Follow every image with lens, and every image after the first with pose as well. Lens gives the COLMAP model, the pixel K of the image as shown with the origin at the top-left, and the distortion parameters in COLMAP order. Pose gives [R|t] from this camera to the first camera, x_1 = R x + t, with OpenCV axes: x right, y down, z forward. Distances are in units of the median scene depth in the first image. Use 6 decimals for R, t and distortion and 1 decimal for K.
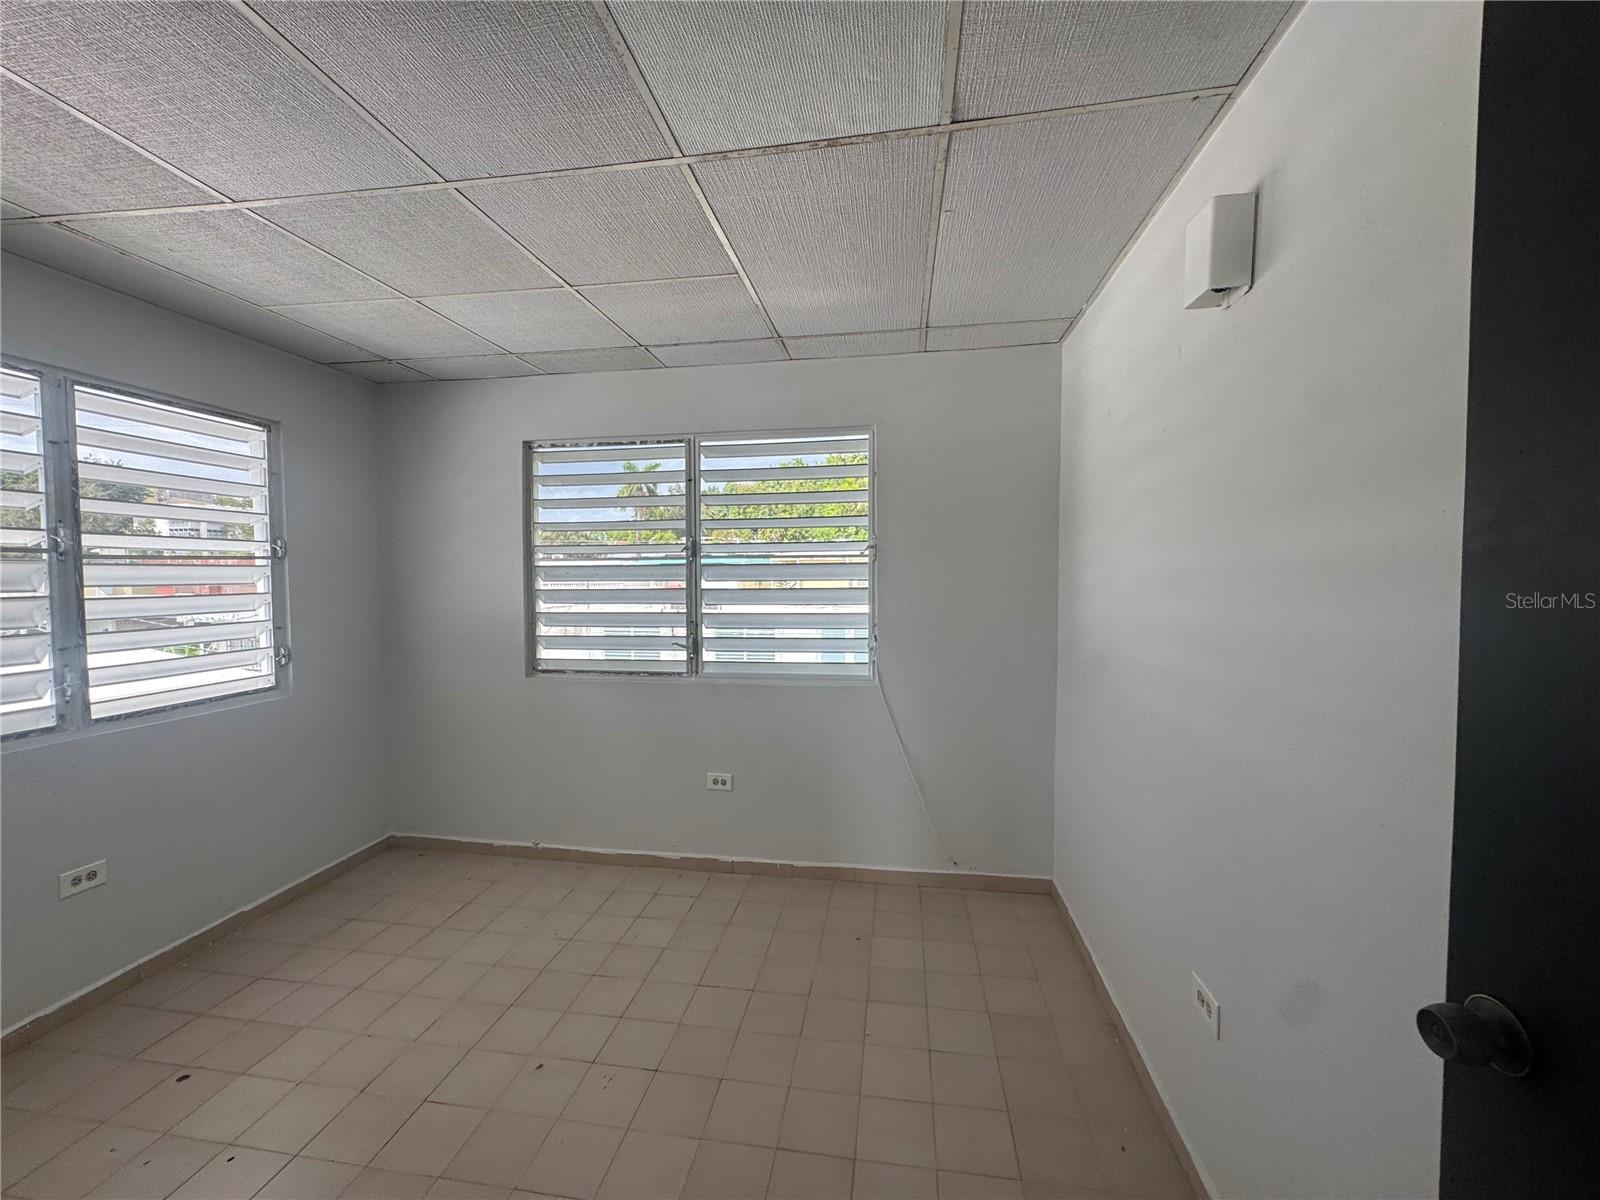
lens RADIAL K [[641.1, 0, 800.0], [0, 641.1, 600.0], [0, 0, 1]] dist [-0.001157, 0.000122]
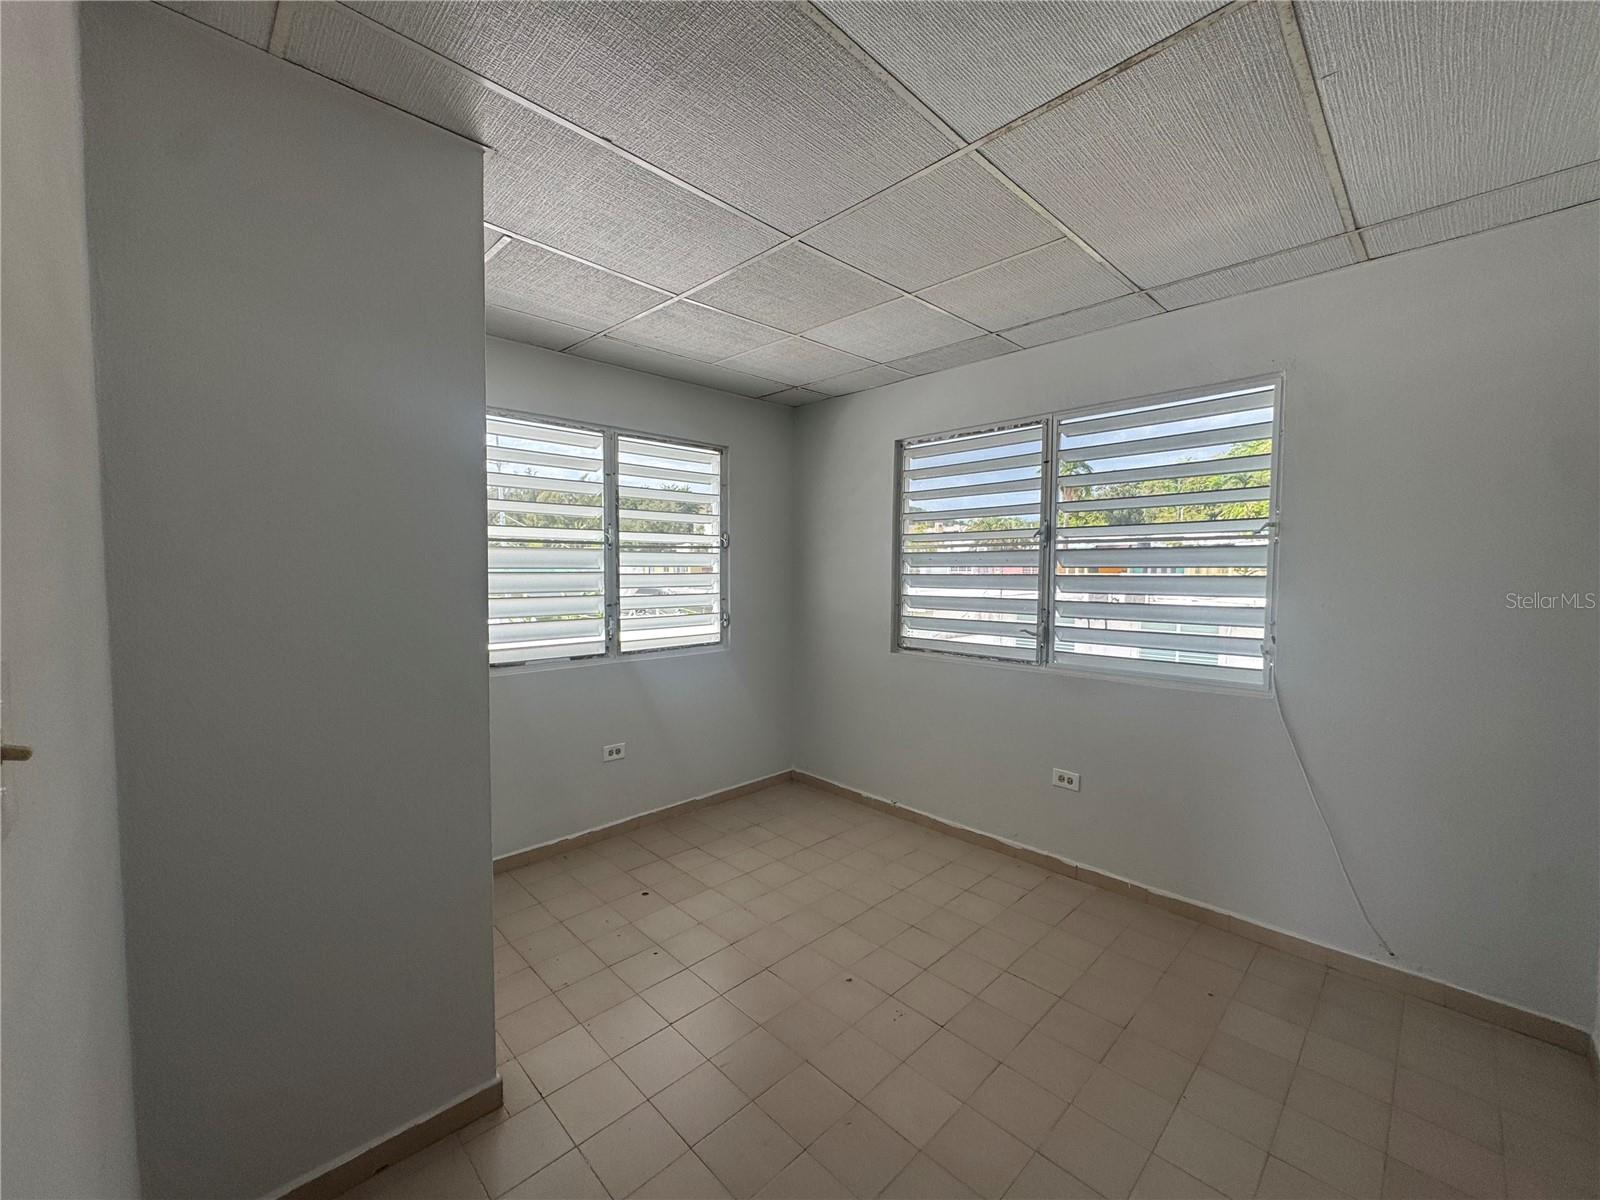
lens RADIAL K [[641.1, 0, 800.0], [0, 641.1, 600.0], [0, 0, 1]] dist [-0.001157, 0.000122]
pose [[0.801600, 0.036910, -0.596721, 0.128590], [-0.029773, 0.999319, 0.021817, 0.011264], [0.597119, 0.000278, 0.802152, 0.009267]]
